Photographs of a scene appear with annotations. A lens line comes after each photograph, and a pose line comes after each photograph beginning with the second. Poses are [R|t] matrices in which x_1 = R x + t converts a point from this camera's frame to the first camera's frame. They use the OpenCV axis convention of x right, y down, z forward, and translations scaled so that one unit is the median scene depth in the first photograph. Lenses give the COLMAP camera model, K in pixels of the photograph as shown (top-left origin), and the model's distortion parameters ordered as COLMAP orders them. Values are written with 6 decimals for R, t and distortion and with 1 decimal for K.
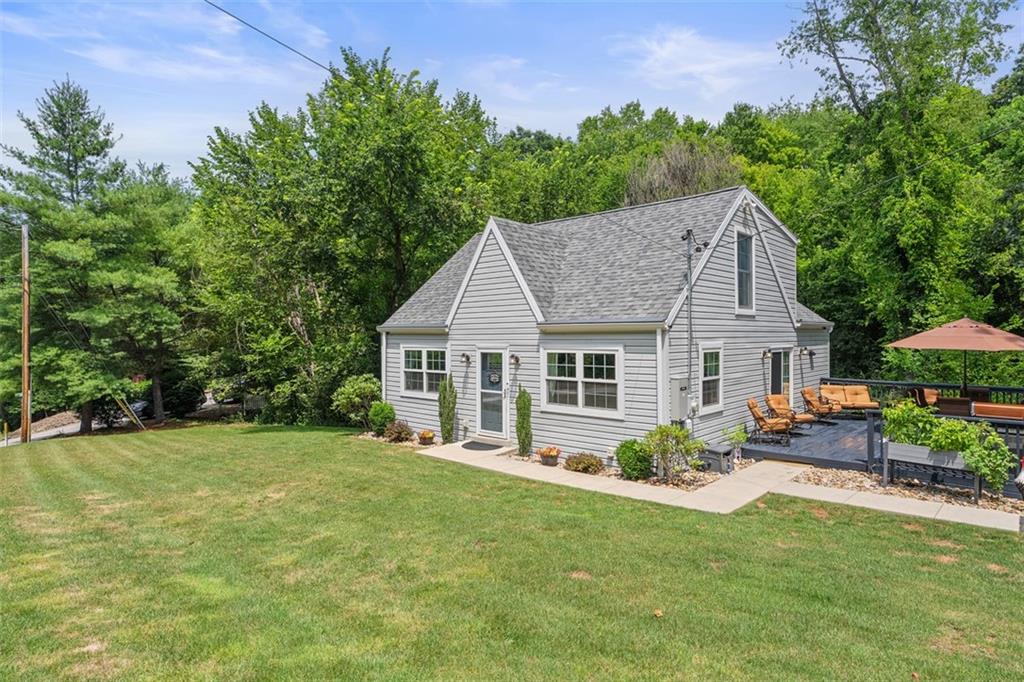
lens RADIAL K [[580.3, 0, 511.8], [0, 580.3, 340.7], [0, 0, 1]] dist [0.001115, 0.001301]
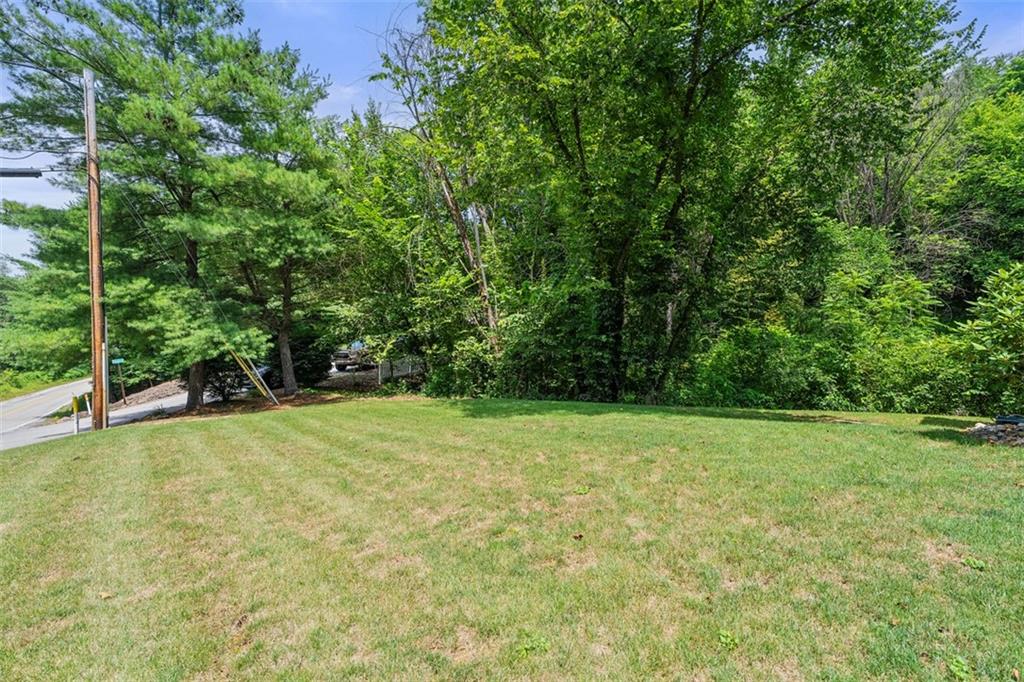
lens RADIAL K [[465.6, 0, 513.6], [0, 465.6, 334.5], [0, 0, 1]] dist [-0.001123, 0.000729]
pose [[0.999681, -0.005269, -0.024682, -0.370871], [0.005810, 0.999743, 0.021908, 0.064681], [0.024560, -0.022044, 0.999455, 0.500312]]
